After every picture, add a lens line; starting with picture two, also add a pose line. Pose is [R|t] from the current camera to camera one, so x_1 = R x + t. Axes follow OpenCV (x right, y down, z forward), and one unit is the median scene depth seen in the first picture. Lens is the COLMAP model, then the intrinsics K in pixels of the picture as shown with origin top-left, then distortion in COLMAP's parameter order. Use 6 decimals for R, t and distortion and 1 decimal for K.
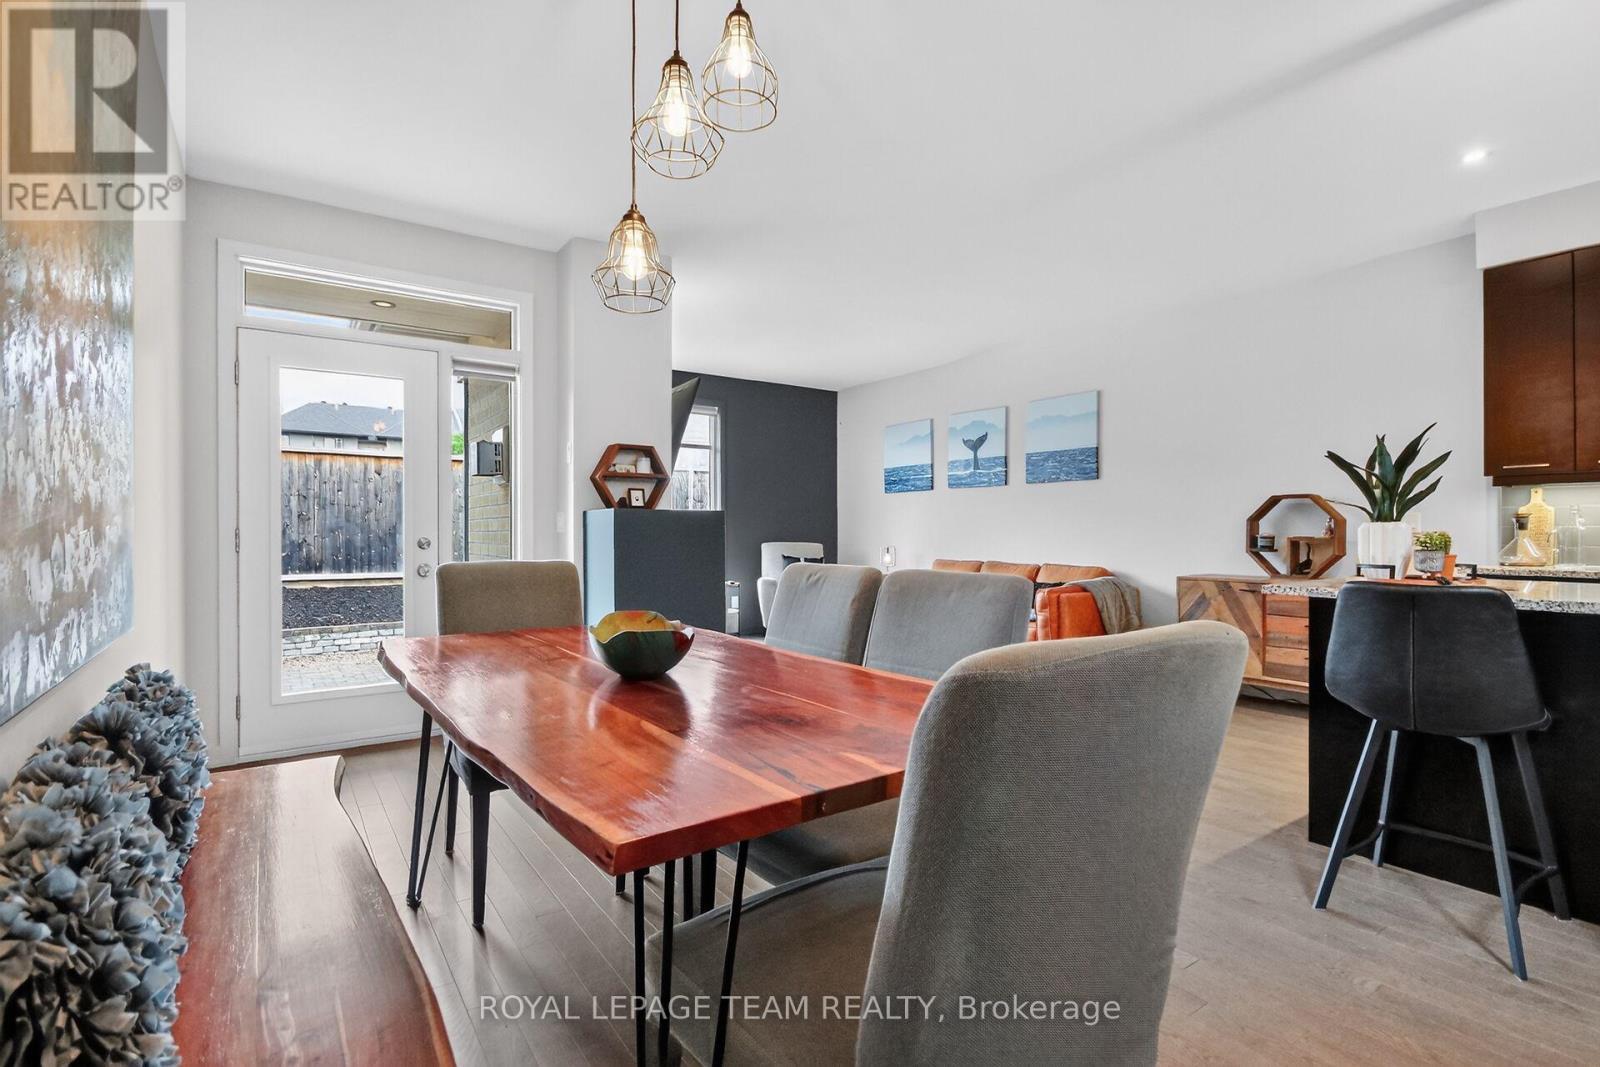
lens RADIAL K [[764.1, 0, 799.2], [0, 764.1, 542.4], [0, 0, 1]] dist [0.001961, -0.000491]
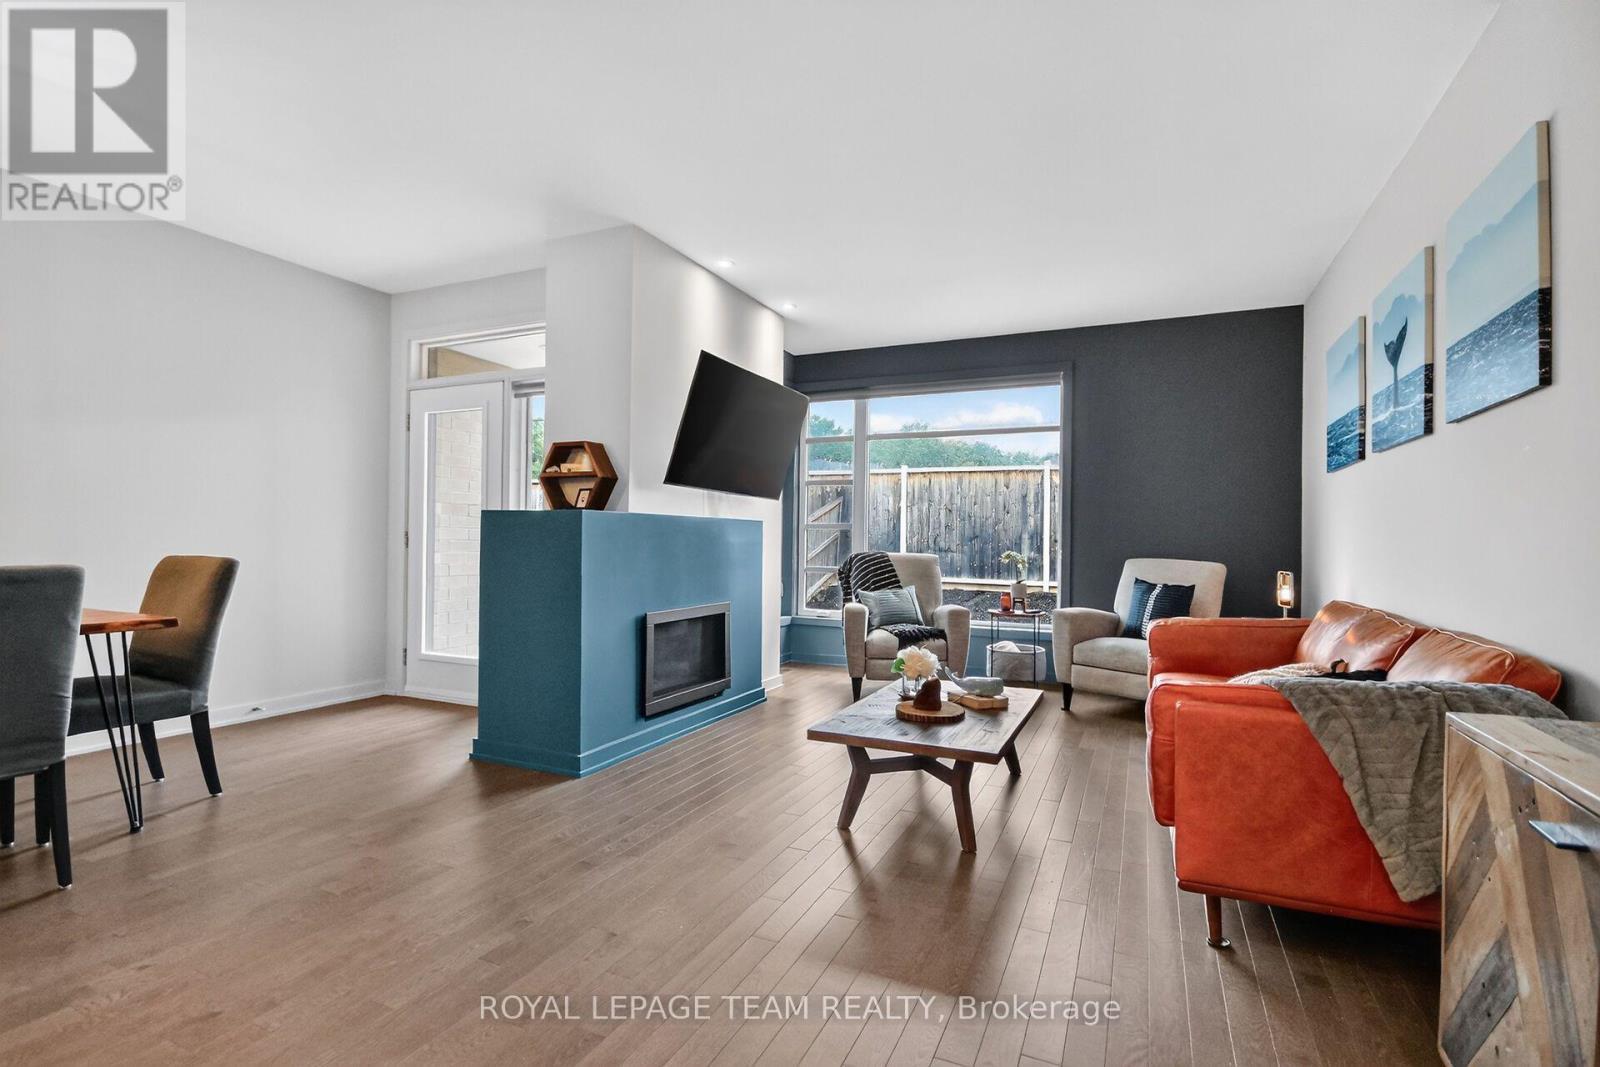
lens RADIAL K [[748.5, 0, 800.0], [0, 748.5, 533.5], [0, 0, 1]] dist [-0.016573, -0.000352]
pose [[0.496534, 0.000144, -0.868017, 0.433620], [-0.025104, 0.999584, -0.014194, -0.006096], [0.867654, 0.028839, 0.496331, 0.484614]]
